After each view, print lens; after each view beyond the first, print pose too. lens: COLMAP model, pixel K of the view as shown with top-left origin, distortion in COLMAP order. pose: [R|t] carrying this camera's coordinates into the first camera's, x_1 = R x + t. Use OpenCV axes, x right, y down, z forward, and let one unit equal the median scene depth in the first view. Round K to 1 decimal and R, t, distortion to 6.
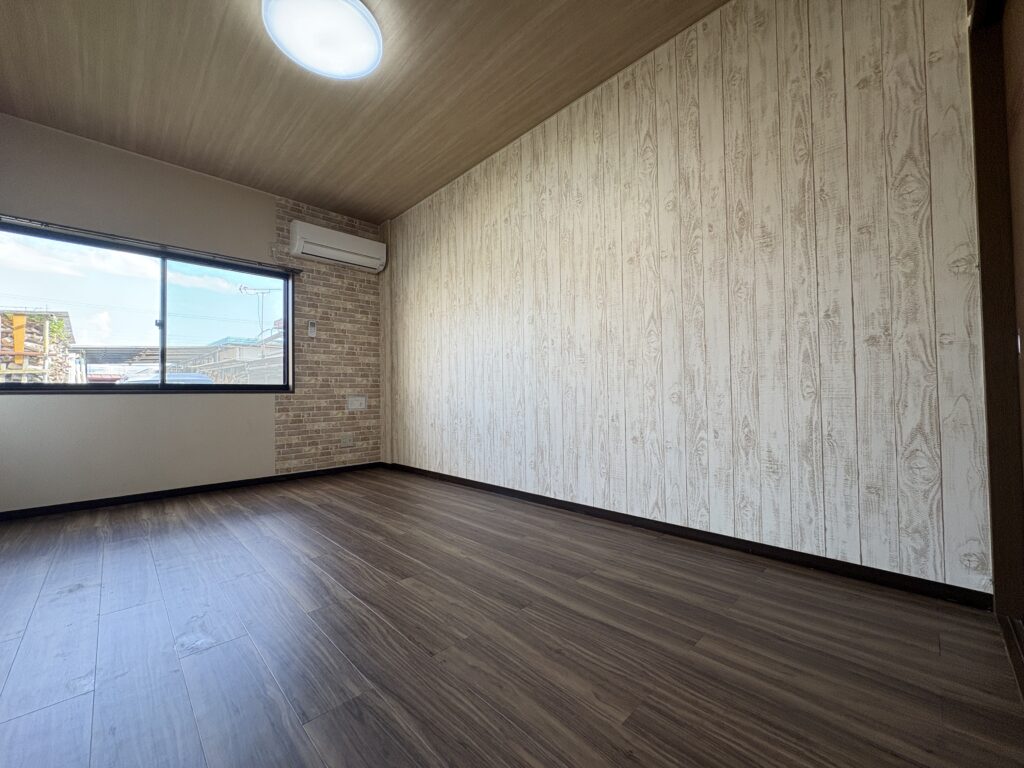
lens RADIAL K [[408.8, 0, 512.3], [0, 408.8, 385.5], [0, 0, 1]] dist [-0.001321, 0.000167]
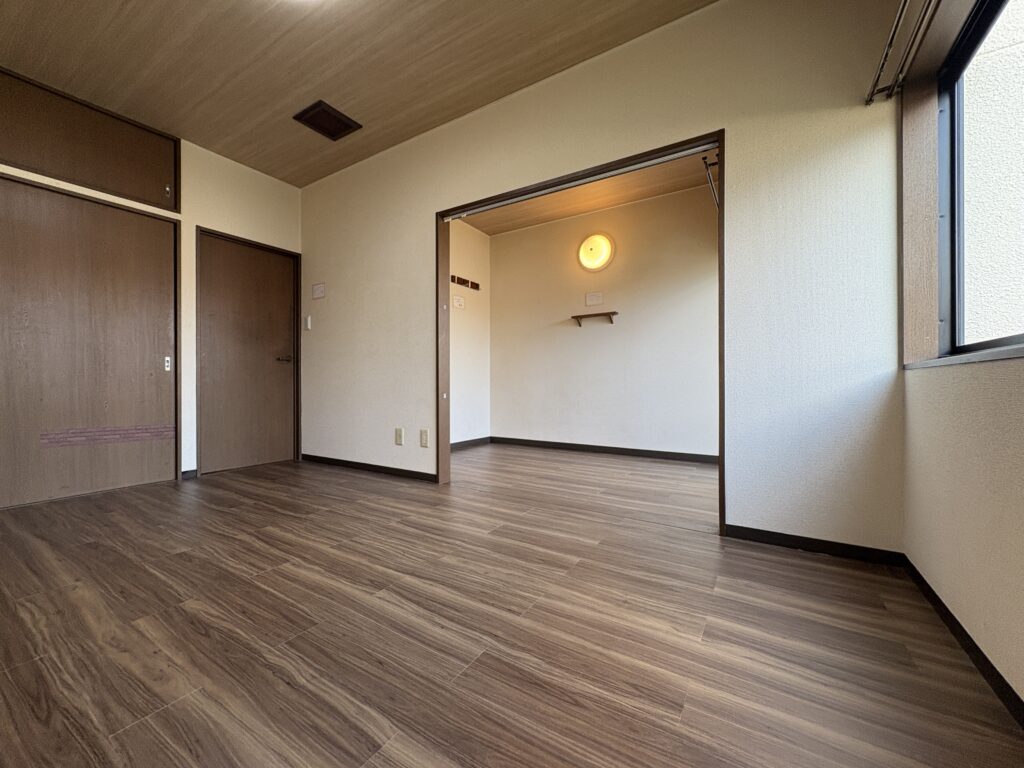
lens RADIAL K [[408.8, 0, 512.3], [0, 408.8, 385.5], [0, 0, 1]] dist [-0.001321, 0.000167]
pose [[-0.972535, 0.013405, -0.232372, -0.691385], [0.017929, 0.999688, -0.017368, 0.051594], [0.232067, -0.021058, -0.972472, 1.799274]]
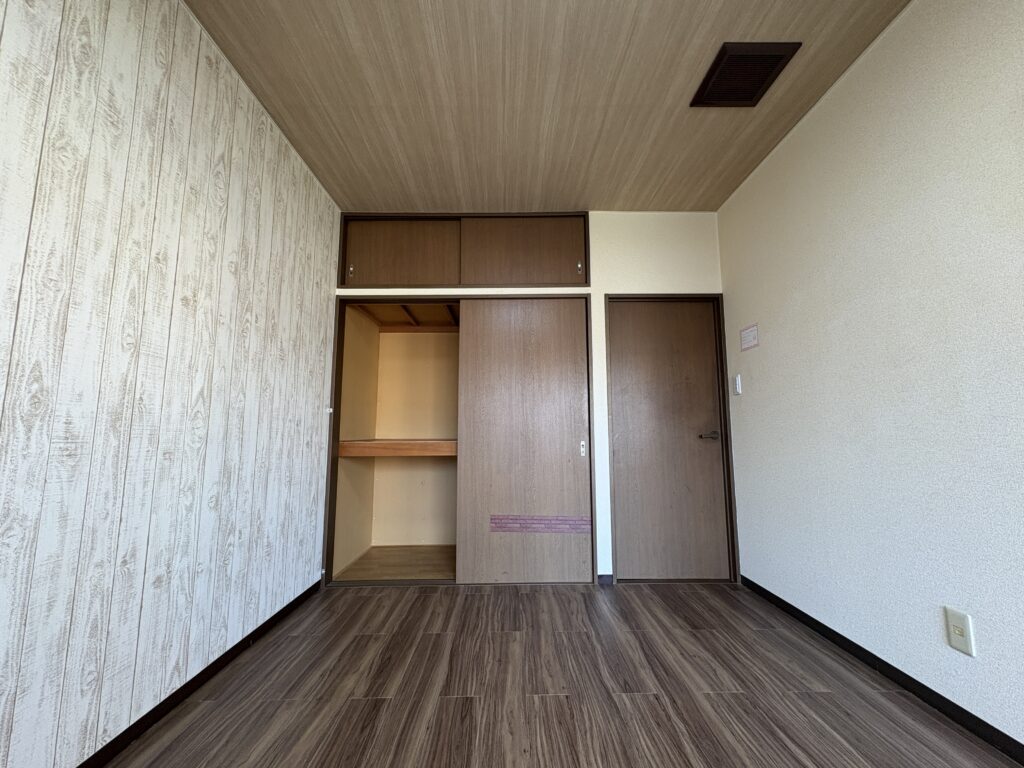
lens RADIAL K [[408.8, 0, 512.3], [0, 408.8, 385.5], [0, 0, 1]] dist [-0.001321, 0.000167]
pose [[-0.720610, 0.096174, 0.686638, -0.603946], [-0.005816, 0.989460, -0.144692, -0.084543], [-0.693317, -0.108260, -0.712455, 1.220313]]
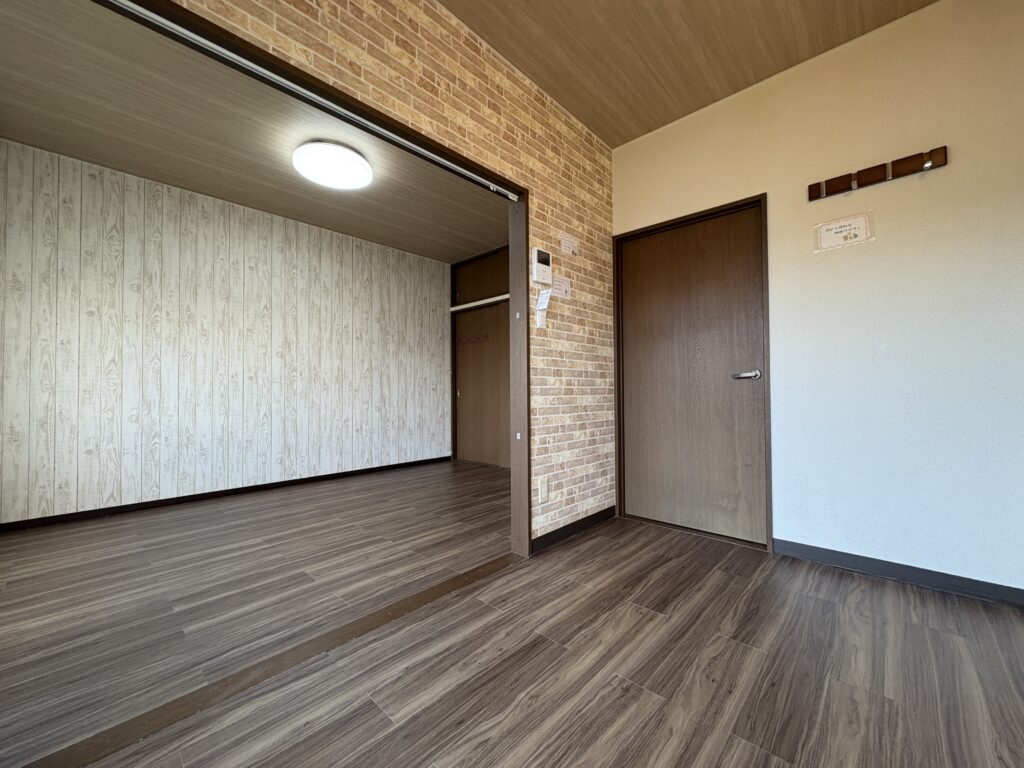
lens RADIAL K [[408.8, 0, 512.3], [0, 408.8, 385.5], [0, 0, 1]] dist [-0.001321, 0.000167]
pose [[-0.045599, 0.029284, 0.998530, -1.867773], [-0.016681, 0.999409, -0.030072, -0.040390], [-0.998821, -0.018028, -0.045084, 0.392052]]
